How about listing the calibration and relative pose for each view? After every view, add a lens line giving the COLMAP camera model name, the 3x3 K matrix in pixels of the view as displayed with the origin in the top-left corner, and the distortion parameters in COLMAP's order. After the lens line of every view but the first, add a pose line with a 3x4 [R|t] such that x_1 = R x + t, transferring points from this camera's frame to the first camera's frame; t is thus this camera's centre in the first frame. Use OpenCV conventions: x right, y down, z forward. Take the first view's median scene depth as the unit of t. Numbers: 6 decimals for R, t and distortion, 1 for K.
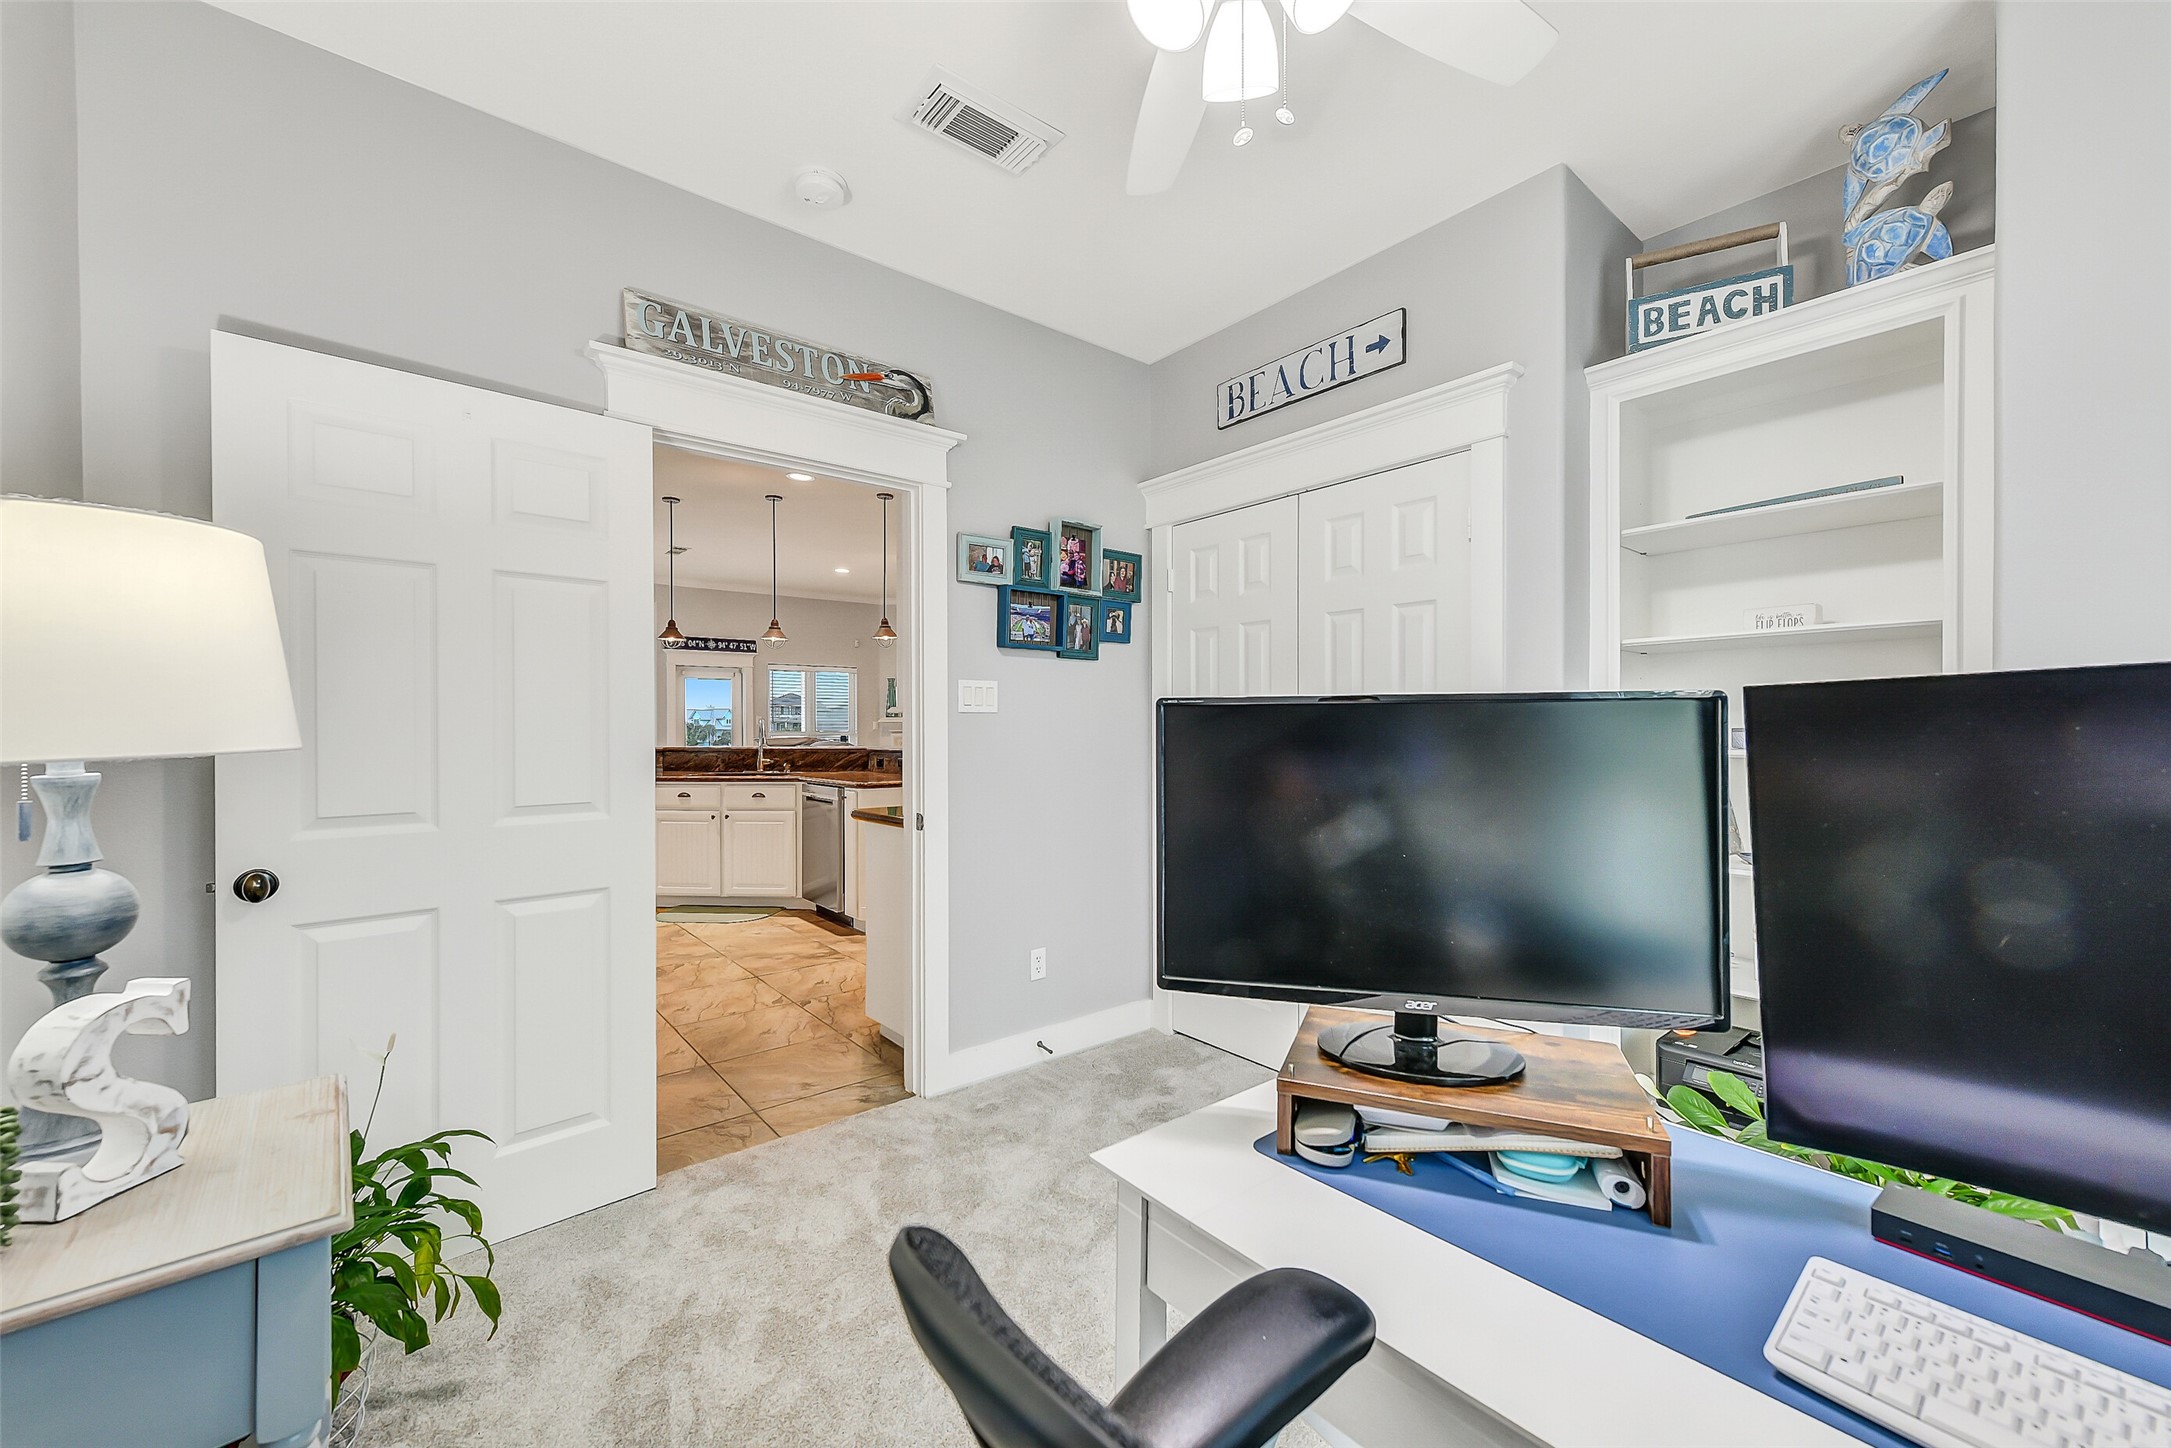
lens RADIAL K [[841.1, 0, 1089.2], [0, 841.1, 729.8], [0, 0, 1]] dist [0.007000, 0.000466]
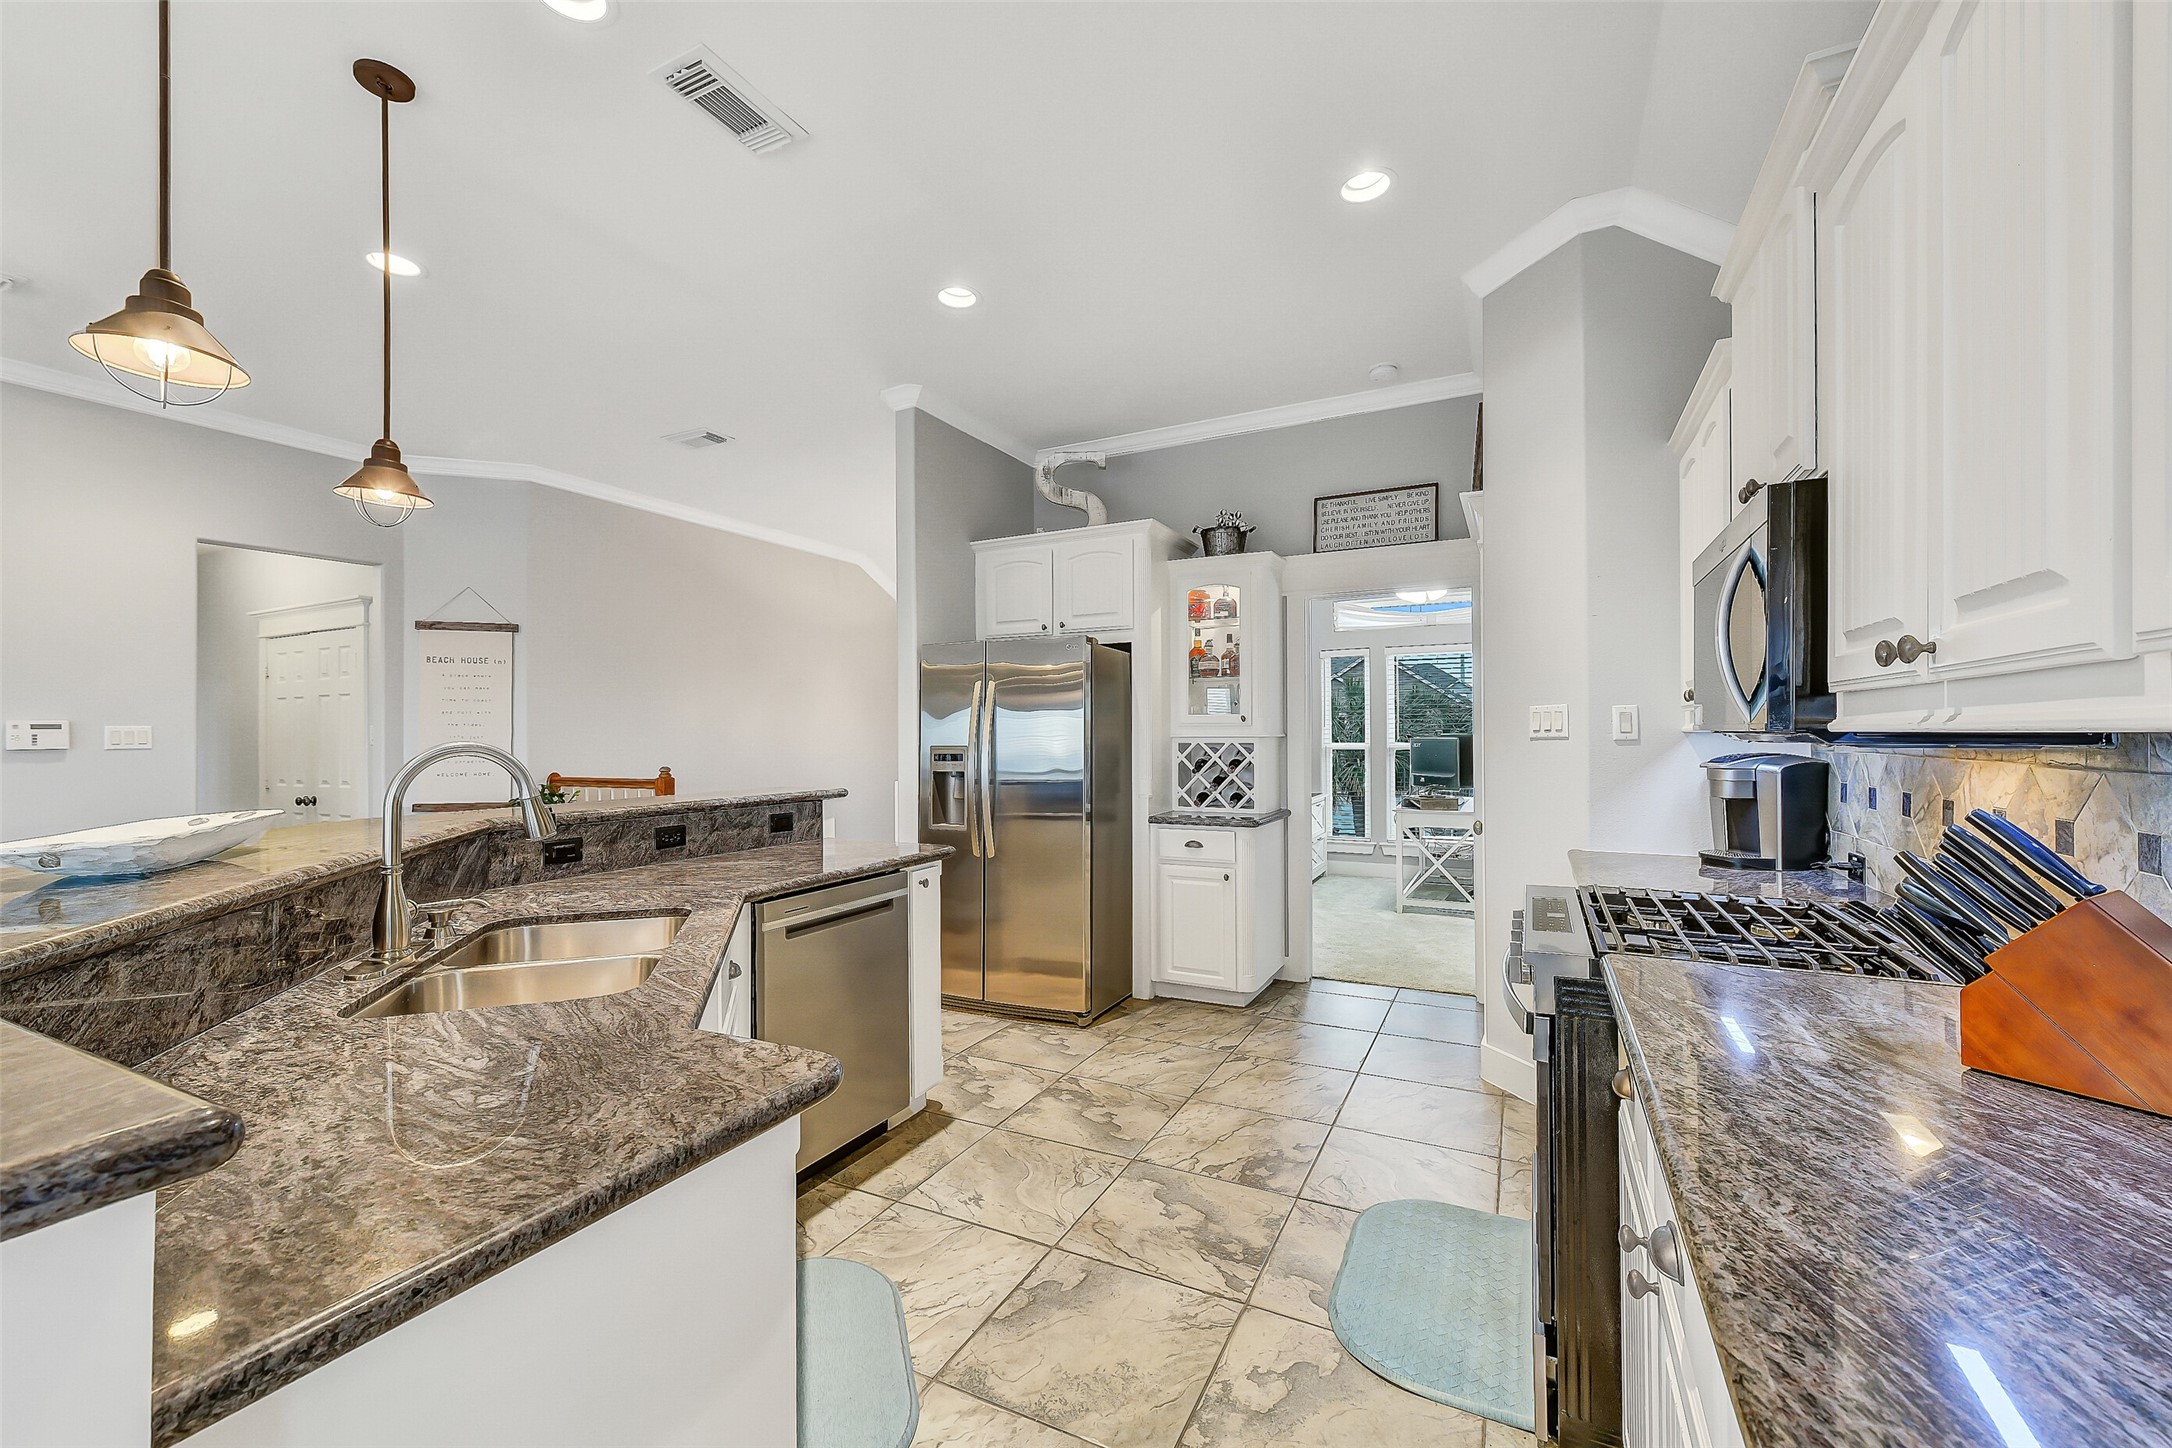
lens RADIAL K [[869.2, 0, 1091.1], [0, 869.2, 732.7], [0, 0, 1]] dist [-0.003369, -0.000108]
pose [[-0.400498, 0.007683, 0.916265, -0.698389], [0.008753, 0.999951, -0.004559, -0.012170], [-0.916256, 0.006194, -0.400546, 0.915974]]
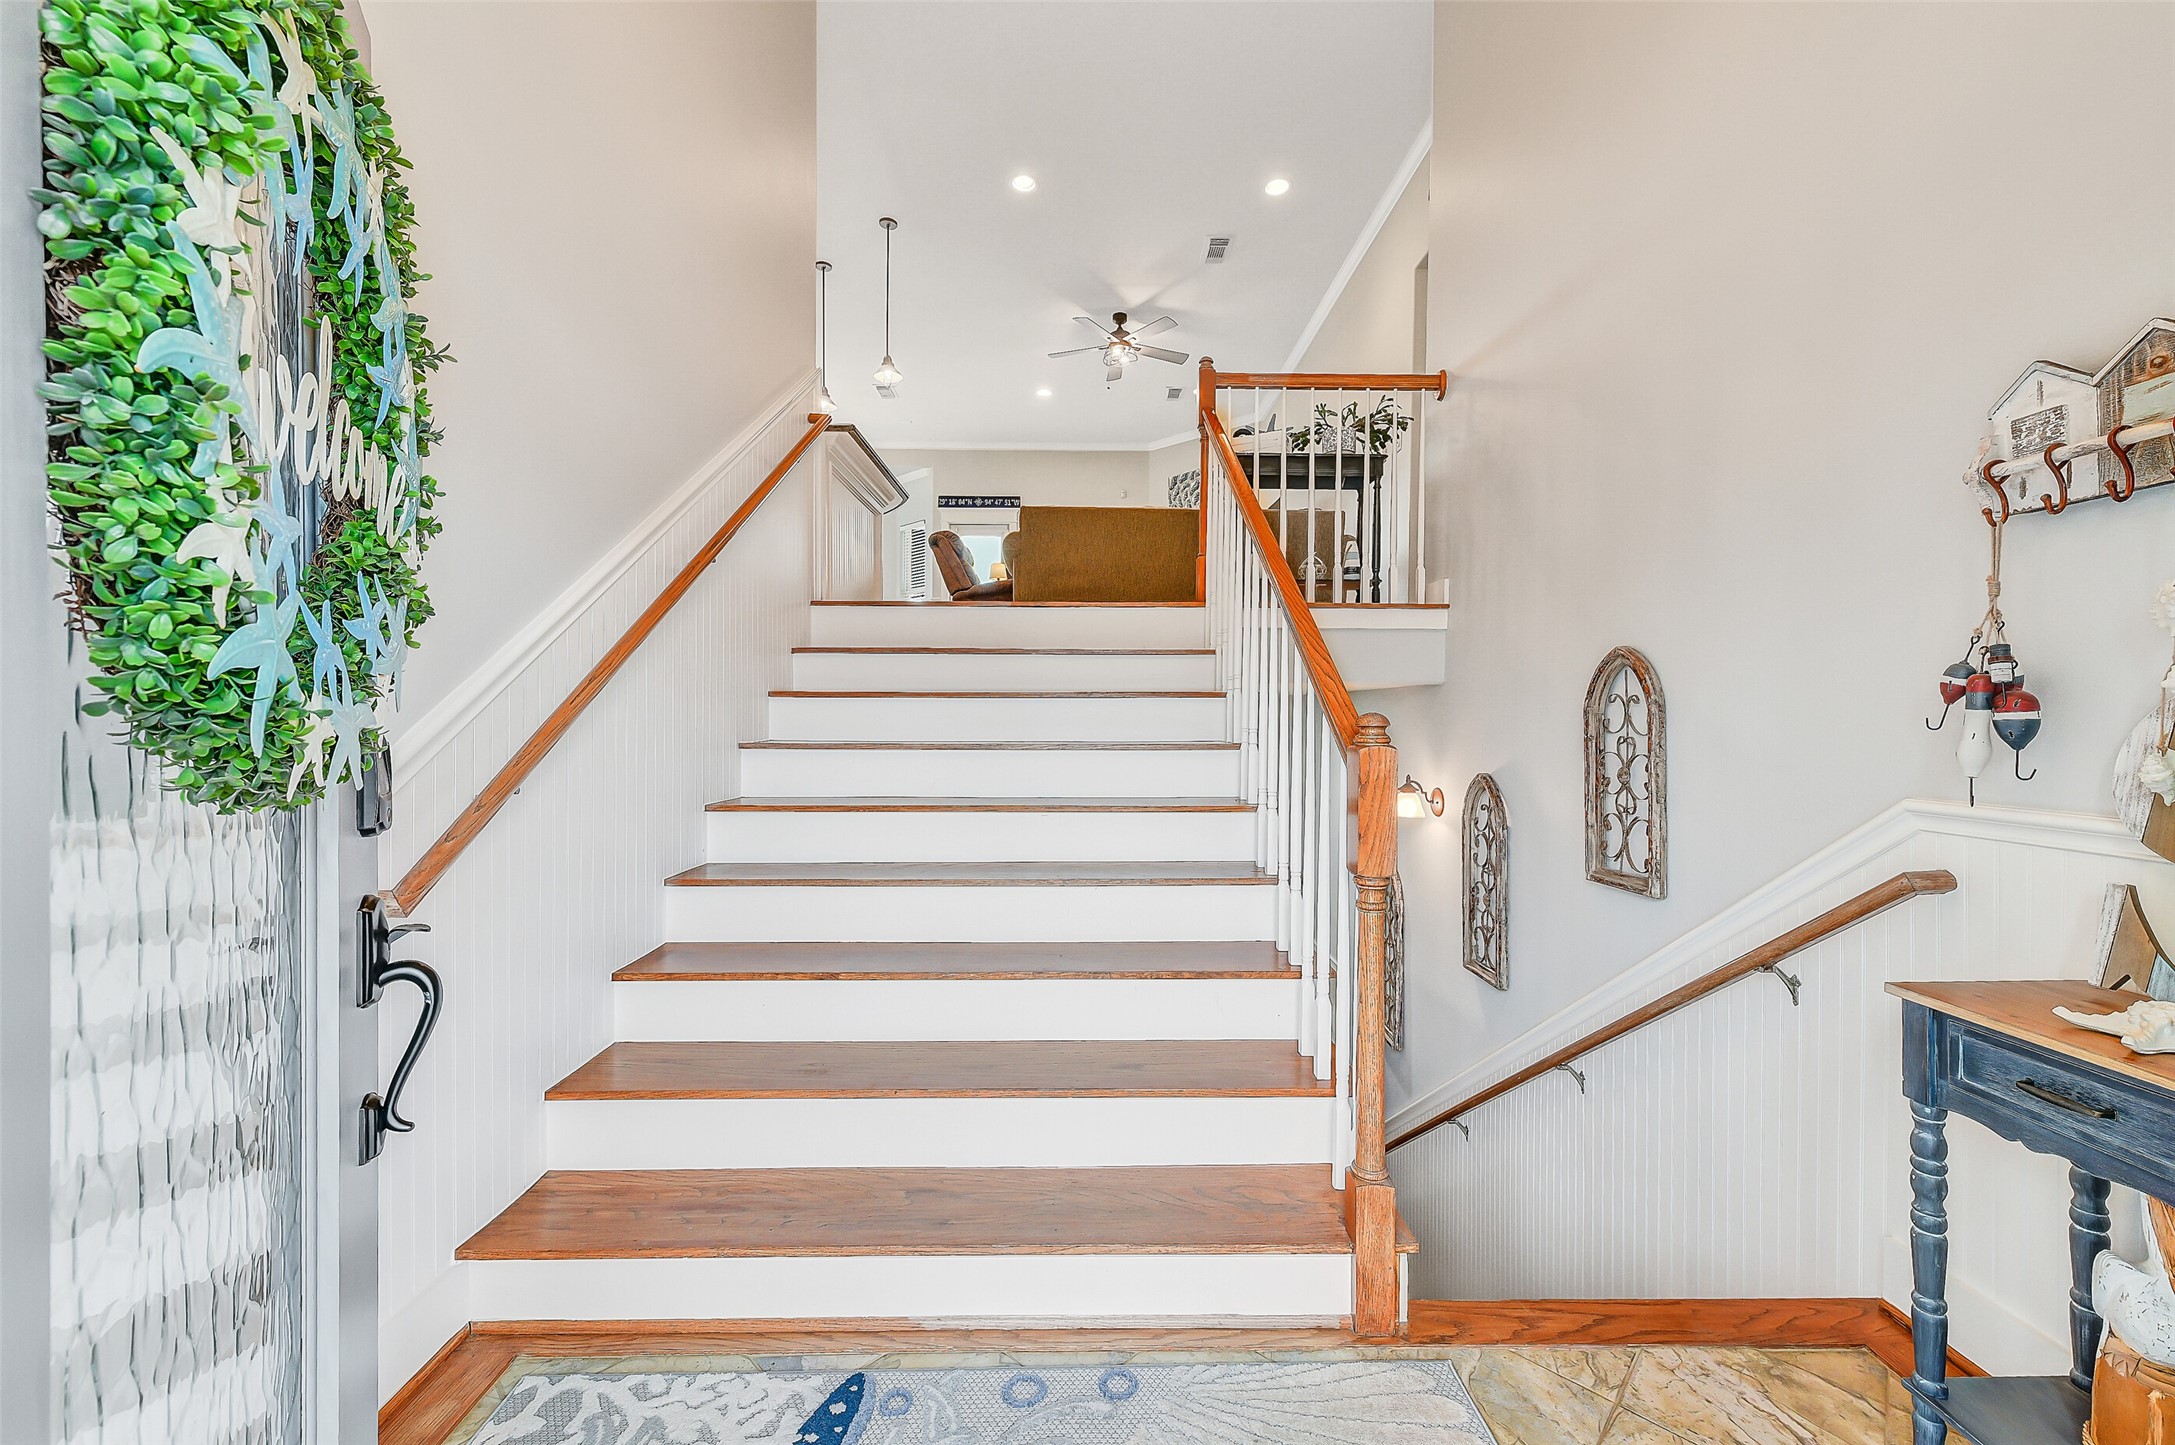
lens RADIAL K [[843.2, 0, 1087.5], [0, 843.2, 722.5], [0, 0, 1]] dist [0.000243, 0.000005]
pose [[0.776085, 0.010946, -0.630533, 0.553186], [-0.006942, 0.999937, 0.008815, 0.277491], [0.630590, -0.002464, 0.776112, 0.430310]]
